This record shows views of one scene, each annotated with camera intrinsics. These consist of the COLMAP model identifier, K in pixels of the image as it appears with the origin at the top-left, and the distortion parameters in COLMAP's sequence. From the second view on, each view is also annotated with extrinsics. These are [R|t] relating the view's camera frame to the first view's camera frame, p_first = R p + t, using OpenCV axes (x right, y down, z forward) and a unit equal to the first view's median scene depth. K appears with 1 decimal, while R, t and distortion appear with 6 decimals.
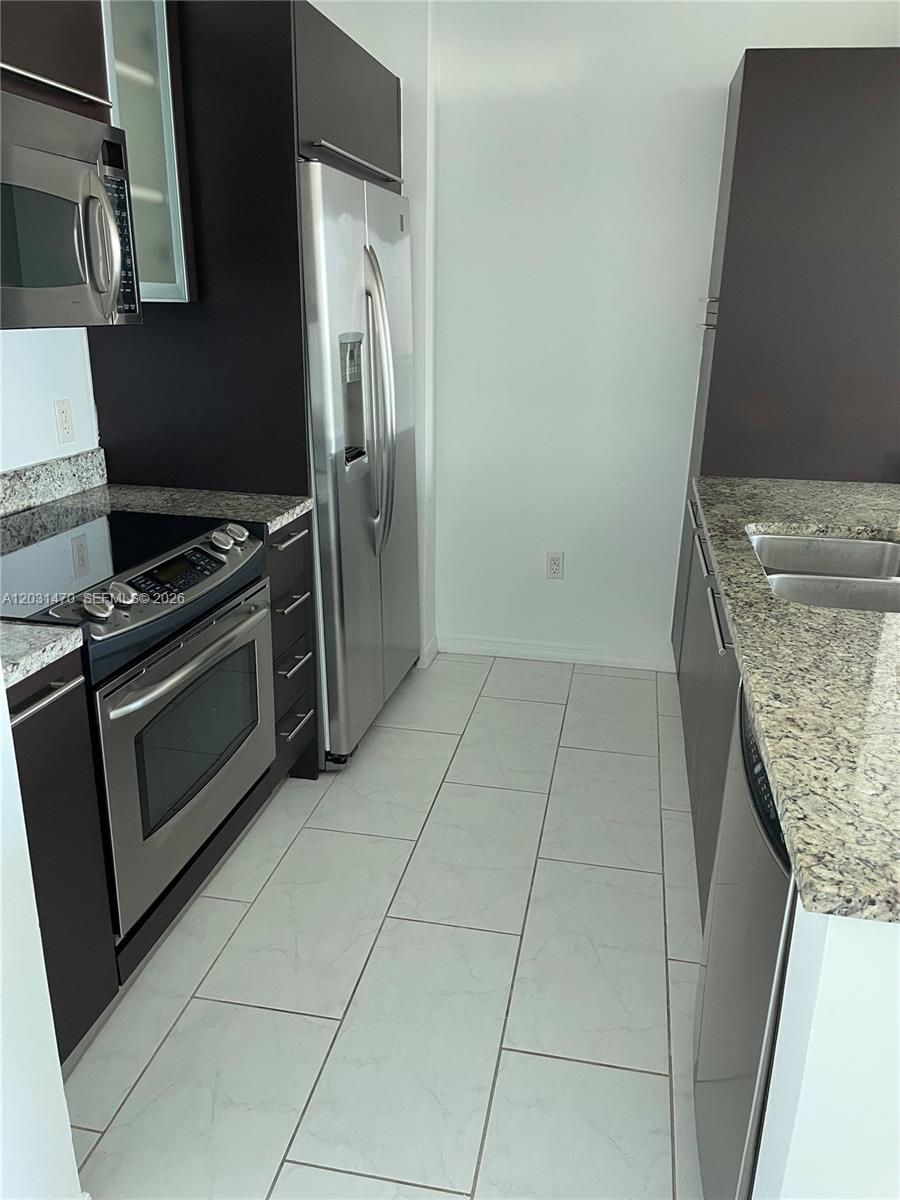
lens RADIAL K [[920.4, 0, 472.7], [0, 920.4, 599.8], [0, 0, 1]] dist [0.005178, 0.001341]
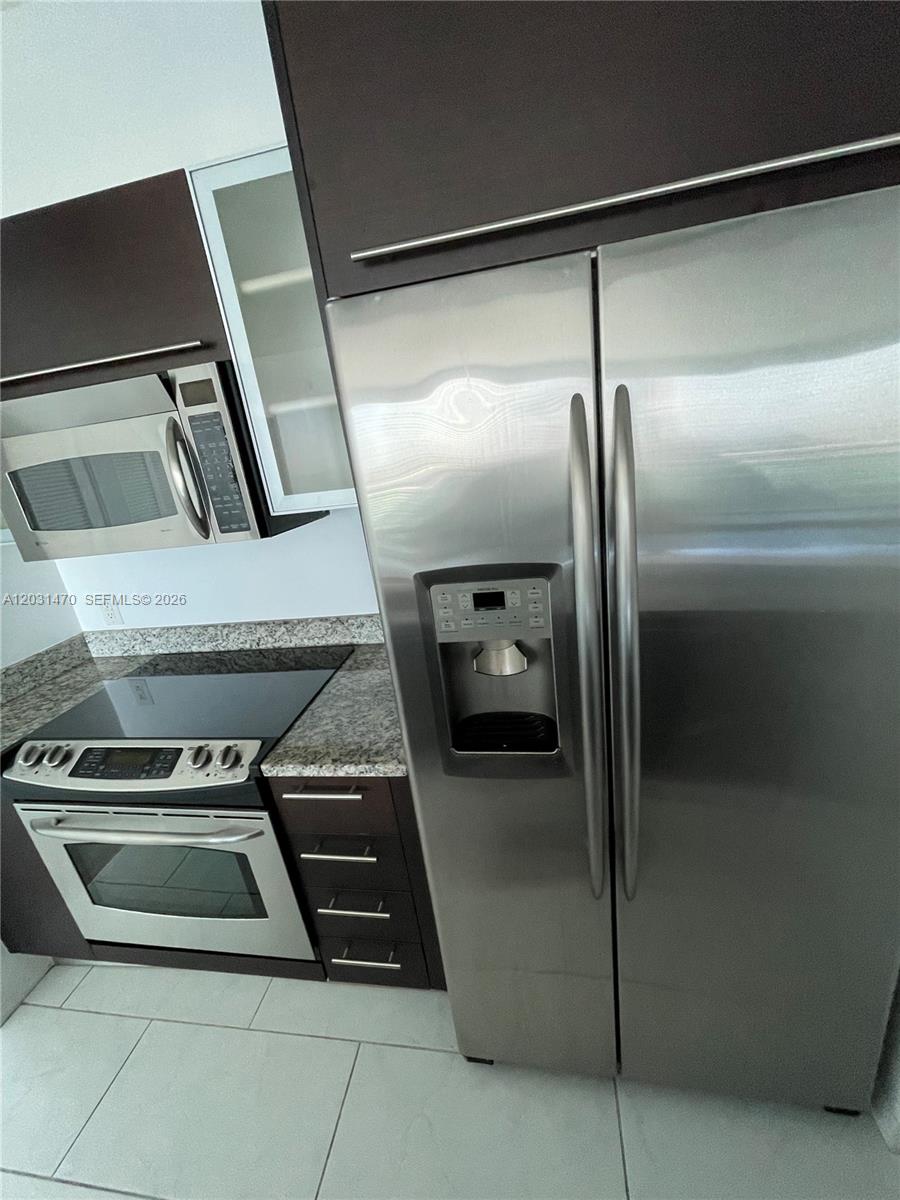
lens RADIAL K [[460.1, 0, 450.0], [0, 460.1, 600.0], [0, 0, 1]] dist [0.000823, 0.000127]
pose [[0.017202, 0.297673, -0.954513, 0.190081], [-0.184407, 0.939222, 0.289581, -0.460495], [0.982700, 0.171037, 0.071049, 1.285275]]
